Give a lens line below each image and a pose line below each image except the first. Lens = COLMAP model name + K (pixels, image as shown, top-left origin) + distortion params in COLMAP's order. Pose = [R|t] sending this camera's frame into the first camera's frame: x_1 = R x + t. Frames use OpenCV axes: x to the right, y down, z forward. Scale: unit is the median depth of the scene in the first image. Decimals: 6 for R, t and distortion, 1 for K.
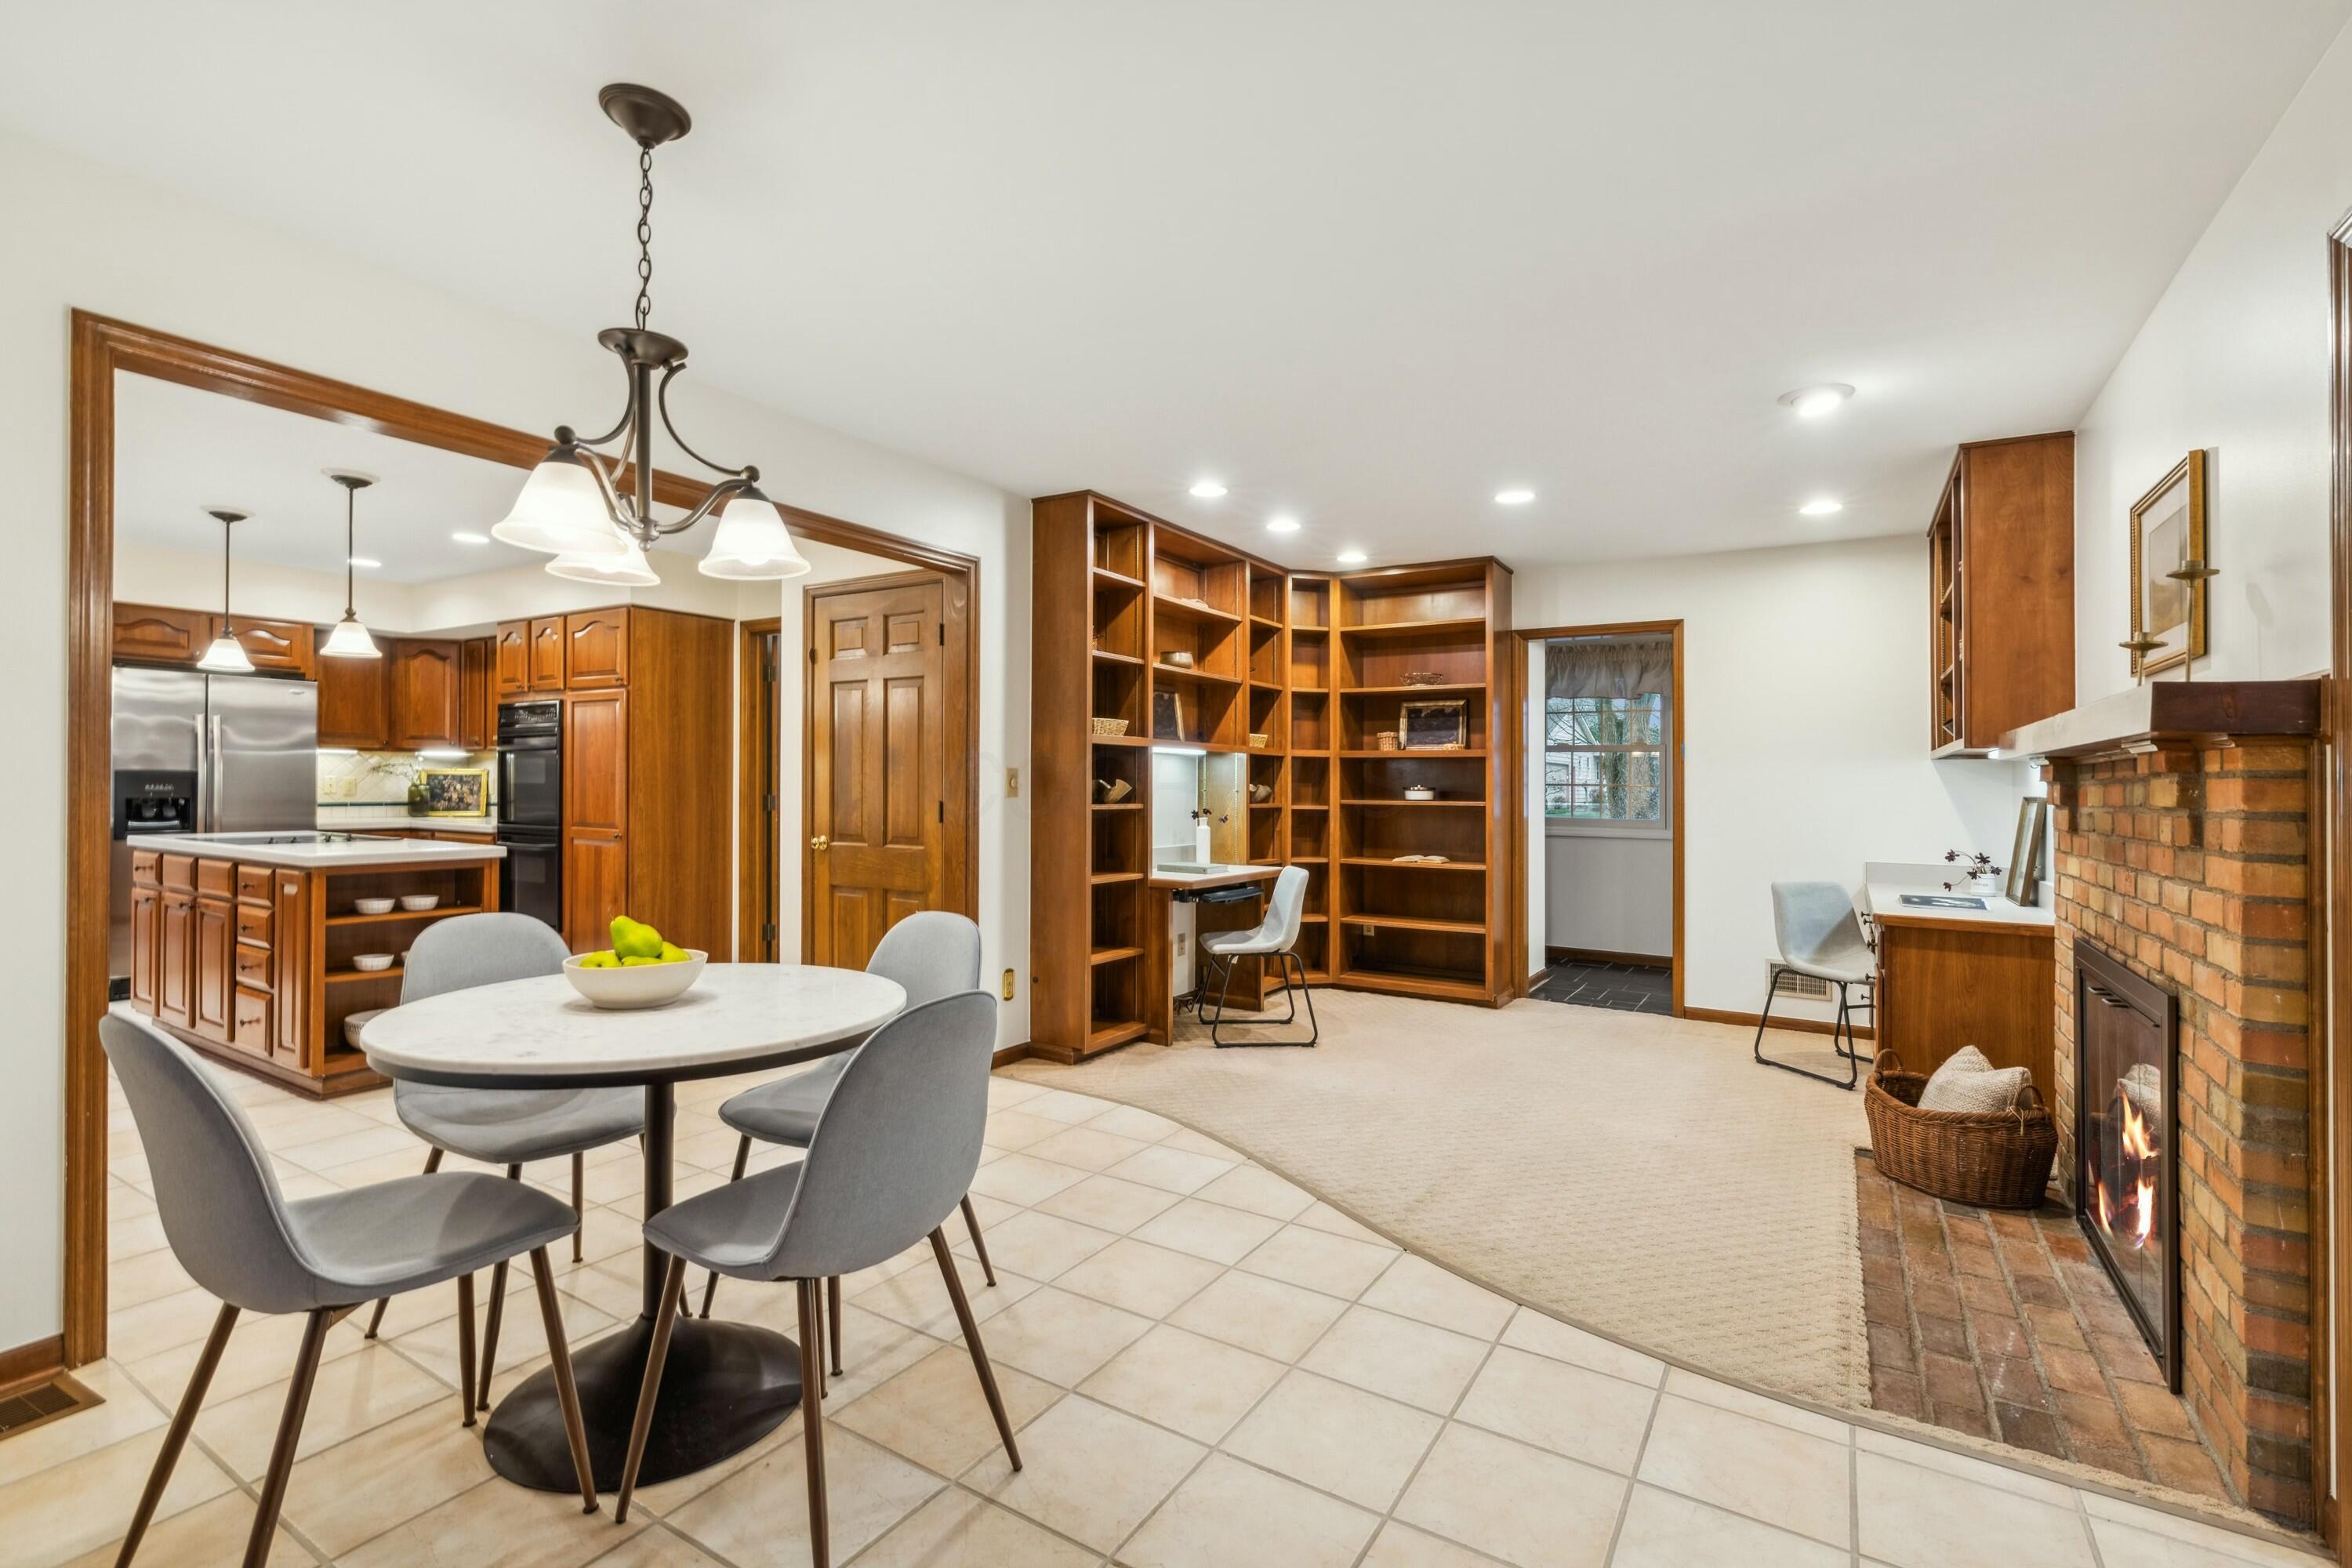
lens RADIAL K [[1064.5, 0, 1172.9], [0, 1064.5, 782.3], [0, 0, 1]] dist [-0.007365, 0.000320]
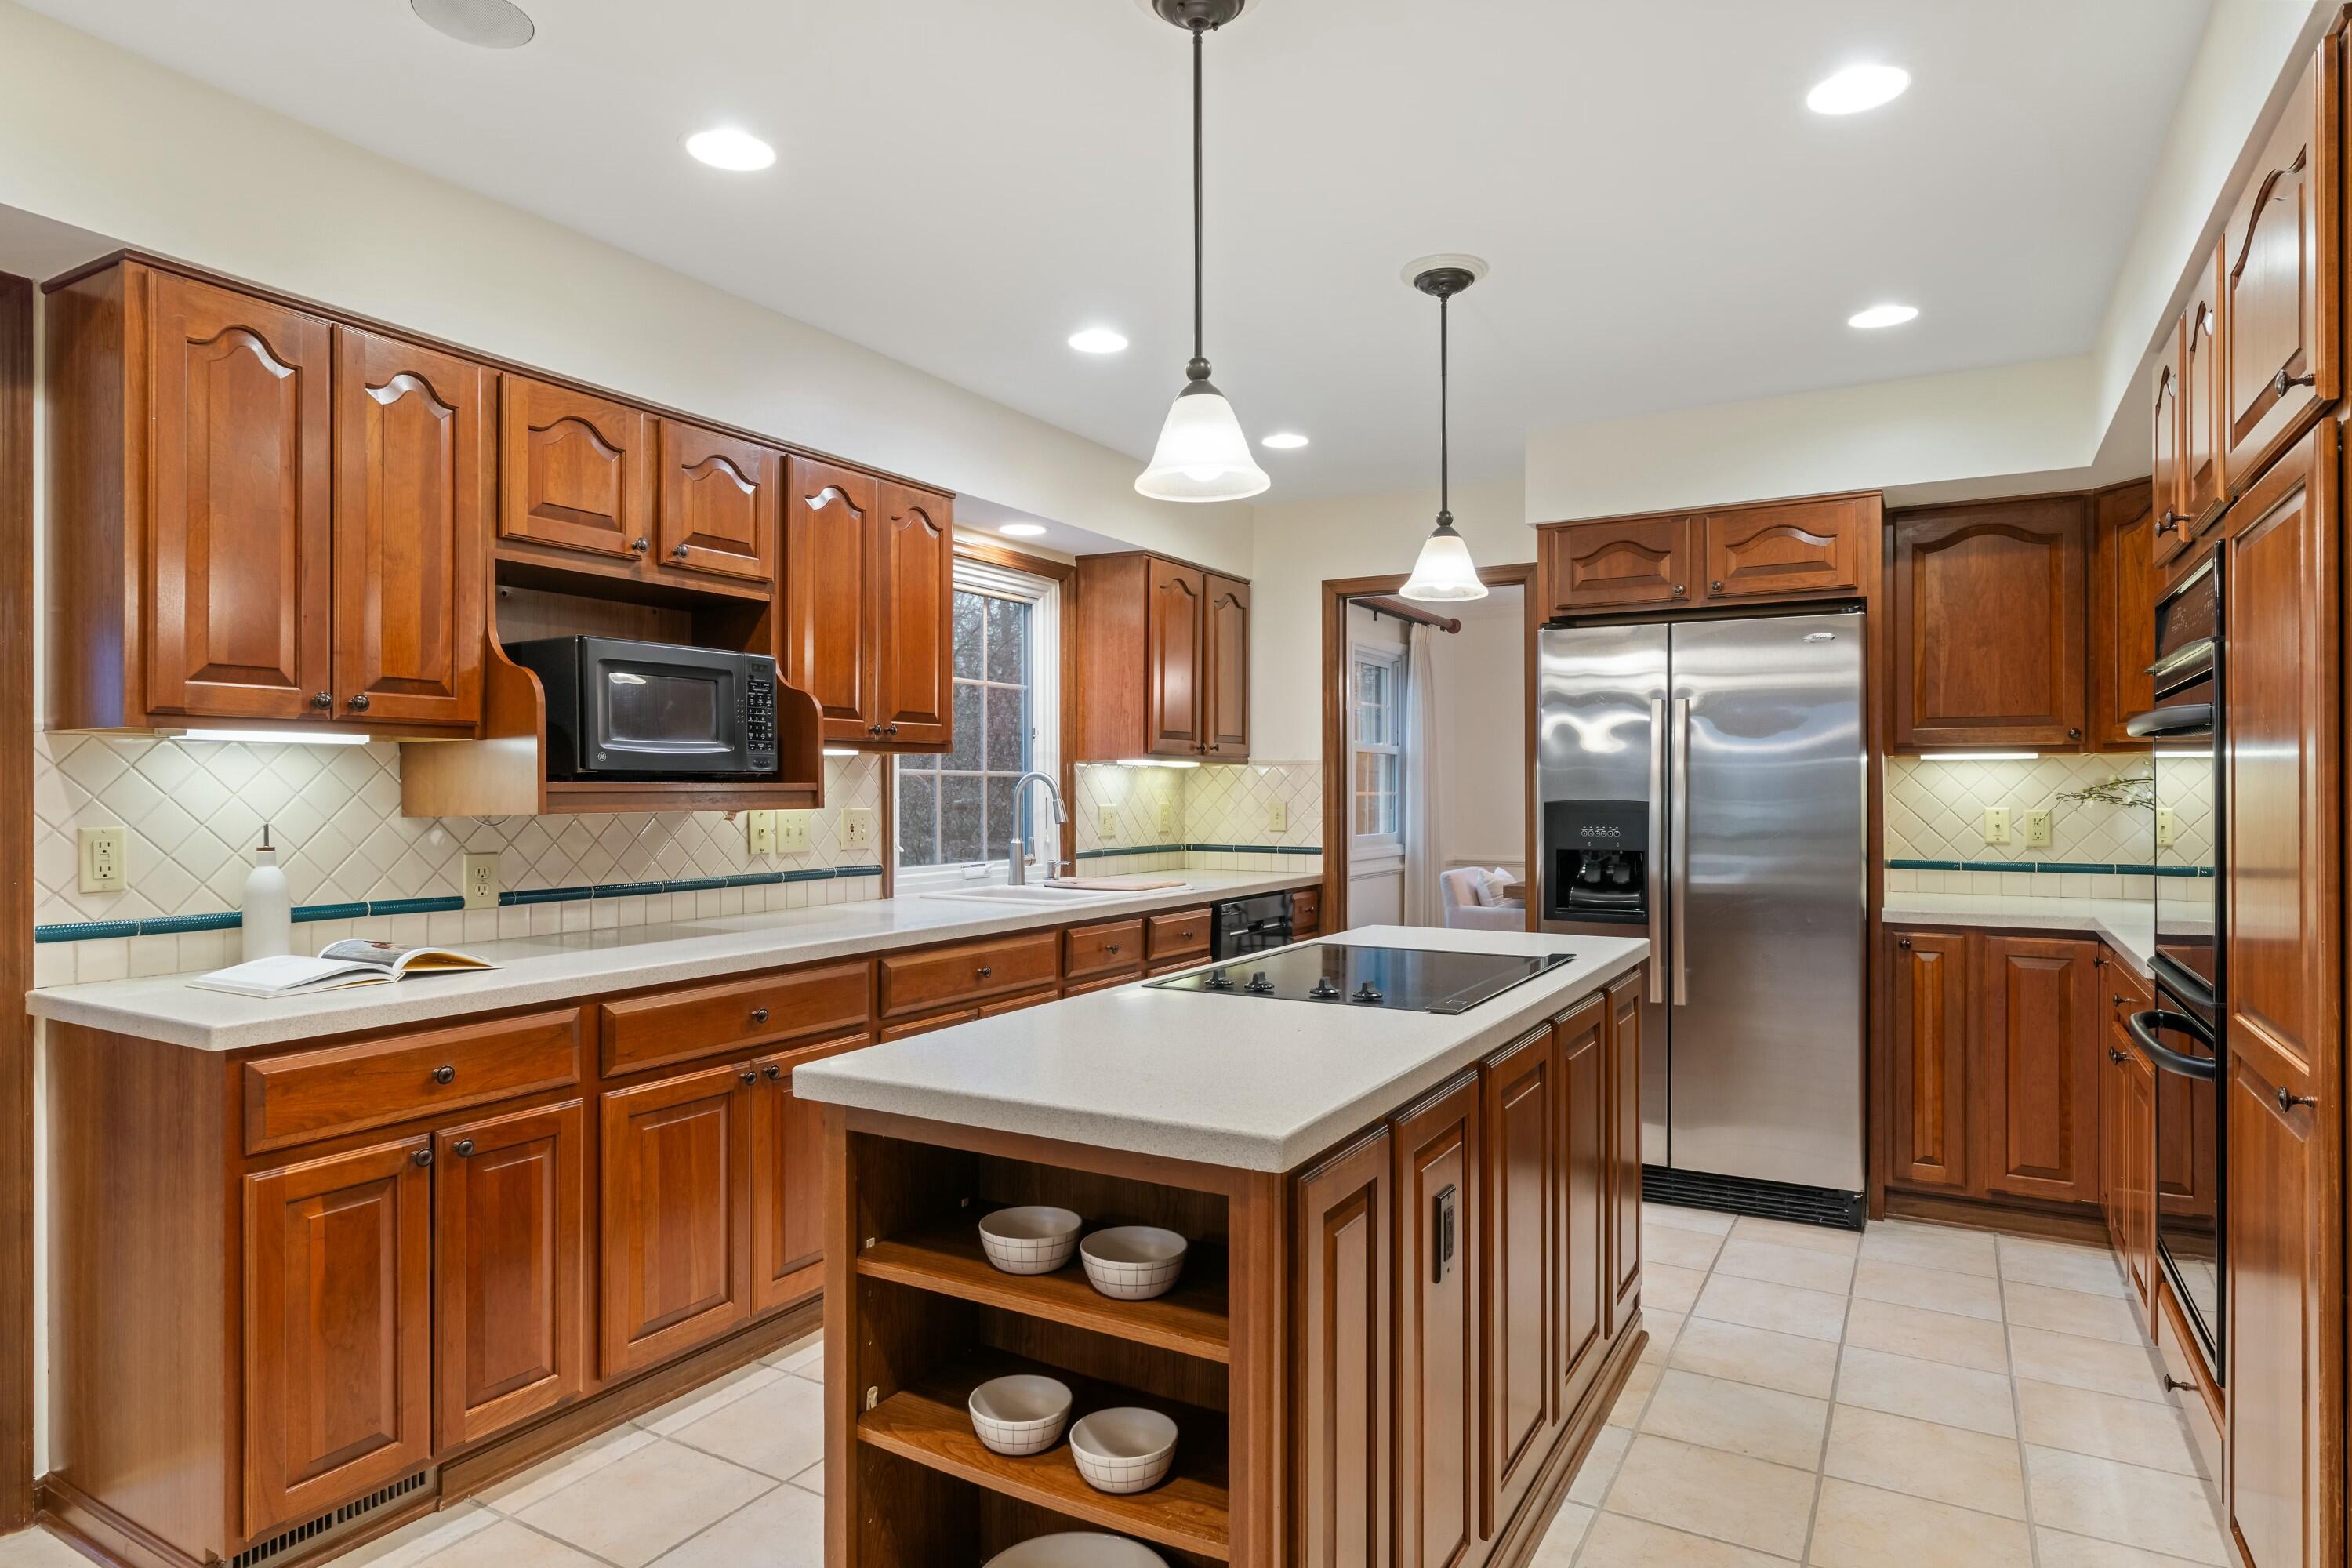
lens RADIAL K [[1339.3, 0, 1183.3], [0, 1339.3, 790.5], [0, 0, 1]] dist [-0.003780, -0.000191]
pose [[0.039983, -0.014304, -0.999098, -0.222030], [0.003659, 0.999893, -0.014169, -0.007098], [0.999194, -0.003089, 0.040031, 0.668412]]
